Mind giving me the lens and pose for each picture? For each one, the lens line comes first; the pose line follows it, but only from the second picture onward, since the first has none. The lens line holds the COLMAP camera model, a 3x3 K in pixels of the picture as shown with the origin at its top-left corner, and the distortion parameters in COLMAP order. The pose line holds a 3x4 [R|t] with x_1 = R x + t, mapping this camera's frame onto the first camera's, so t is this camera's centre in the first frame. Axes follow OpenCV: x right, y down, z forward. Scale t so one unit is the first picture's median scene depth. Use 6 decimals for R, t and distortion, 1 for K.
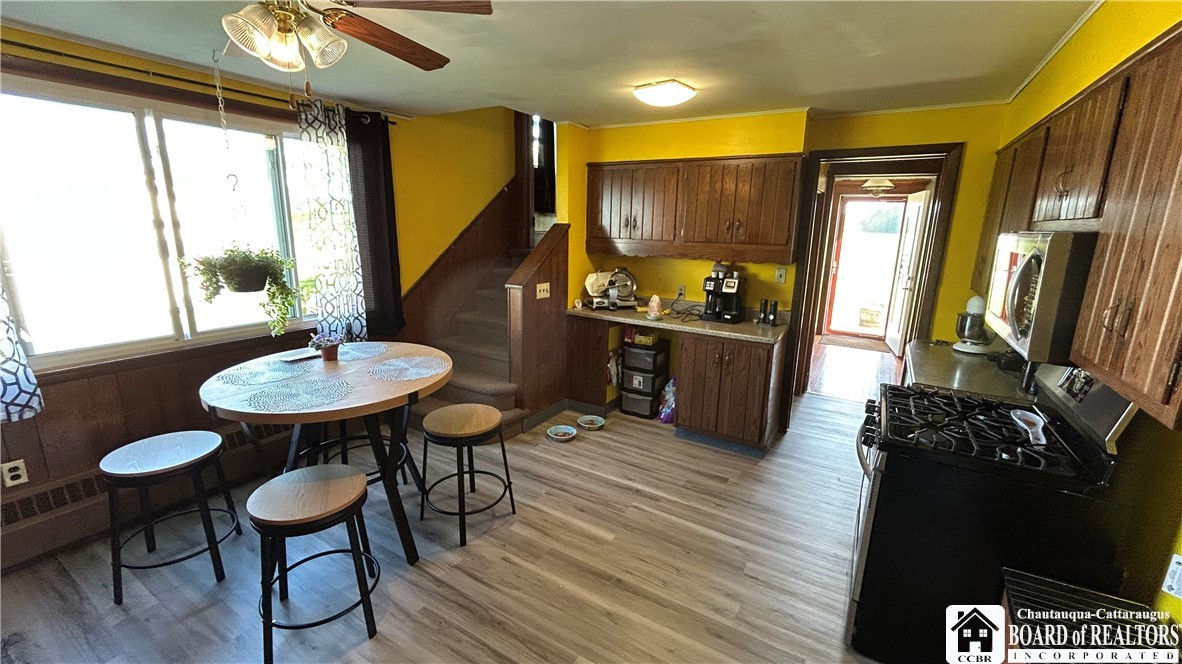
lens RADIAL K [[476.4, 0, 595.2], [0, 476.4, 330.3], [0, 0, 1]] dist [0.000536, 0.000580]
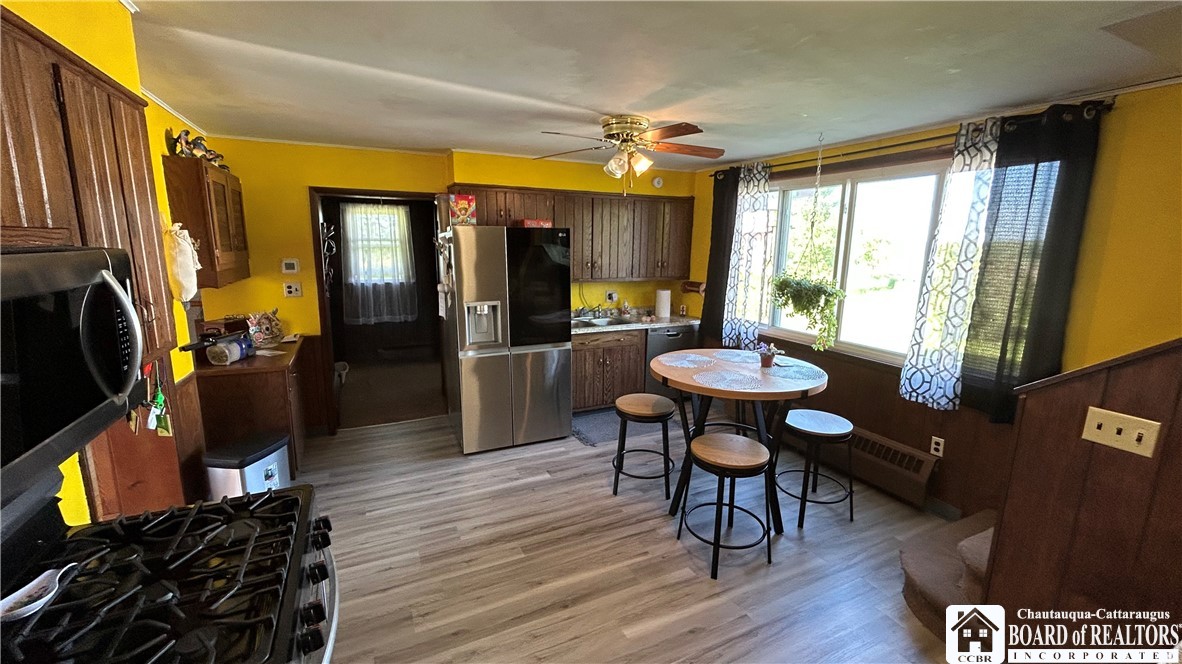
lens RADIAL K [[476.4, 0, 595.8], [0, 476.4, 330.0], [0, 0, 1]] dist [0.000536, 0.000580]
pose [[-0.537149, 0.126312, -0.833976, 0.721569], [-0.211884, 0.936815, 0.278359, -0.286650], [0.816441, 0.326226, -0.476445, 1.247691]]
